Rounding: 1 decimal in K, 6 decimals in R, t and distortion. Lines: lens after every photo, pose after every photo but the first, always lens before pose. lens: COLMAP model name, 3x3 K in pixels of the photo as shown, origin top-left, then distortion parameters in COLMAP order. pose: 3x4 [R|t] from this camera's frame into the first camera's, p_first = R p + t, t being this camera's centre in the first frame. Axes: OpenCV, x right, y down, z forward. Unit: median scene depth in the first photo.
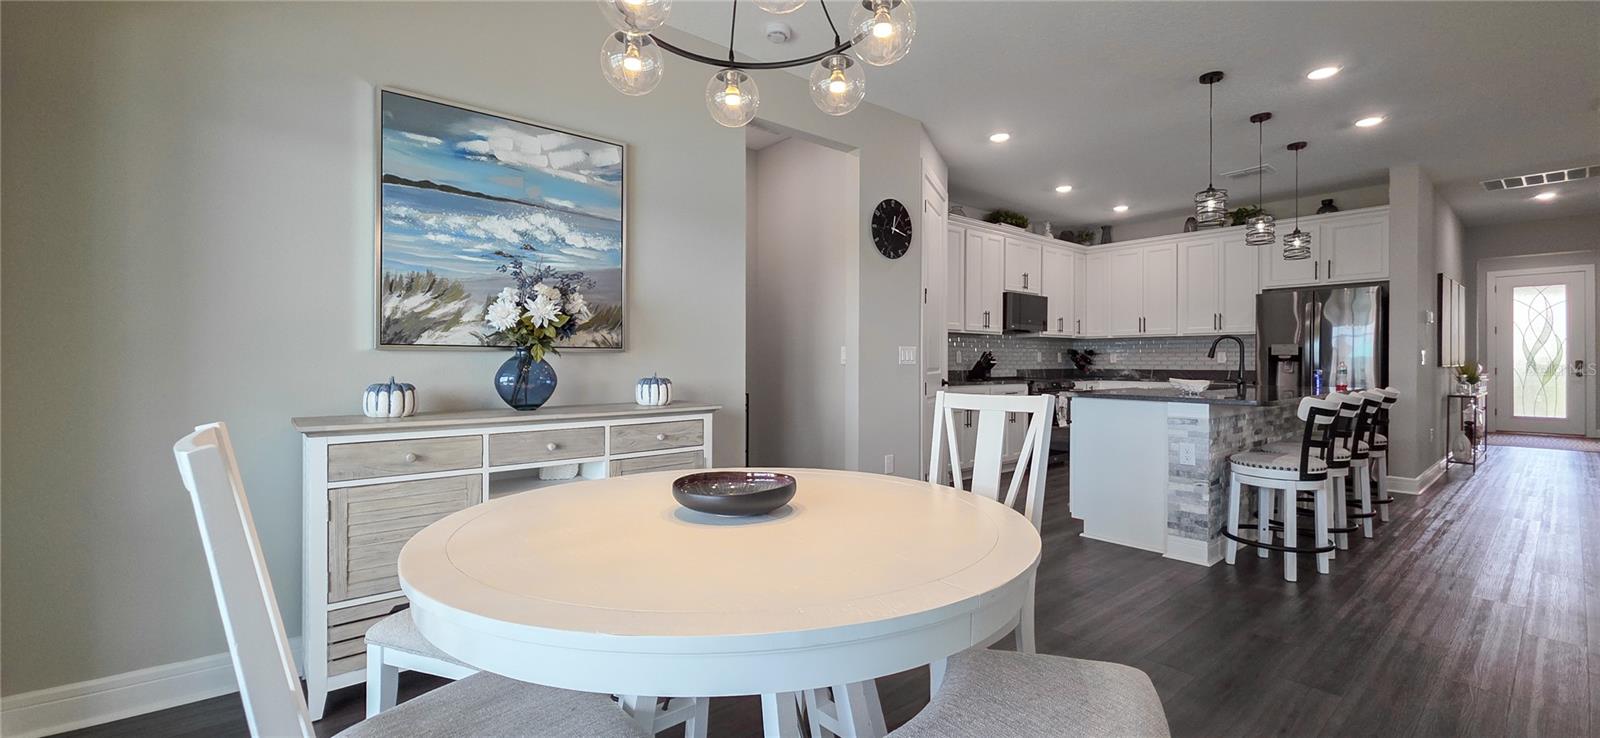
lens RADIAL K [[608.8, 0, 797.5], [0, 608.8, 359.8], [0, 0, 1]] dist [-0.008757, -0.000847]
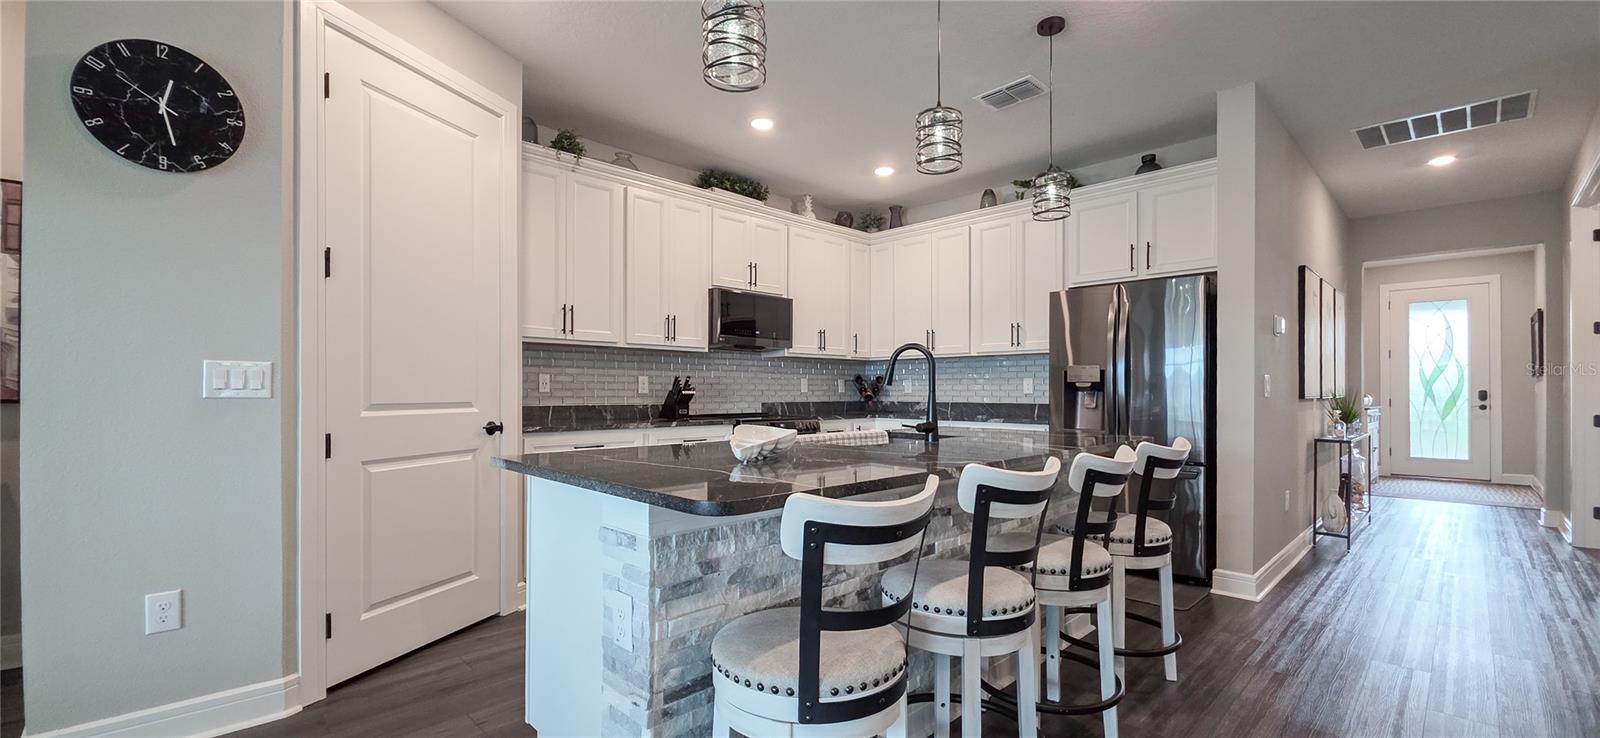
lens RADIAL K [[646.4, 0, 800.6], [0, 646.4, 384.9], [0, 0, 1]] dist [0.001400, 0.000337]
pose [[0.994142, 0.000832, 0.108076, 0.362089], [-0.000063, 0.999975, -0.007121, 0.000663], [-0.108079, 0.007072, 0.994117, 0.281435]]
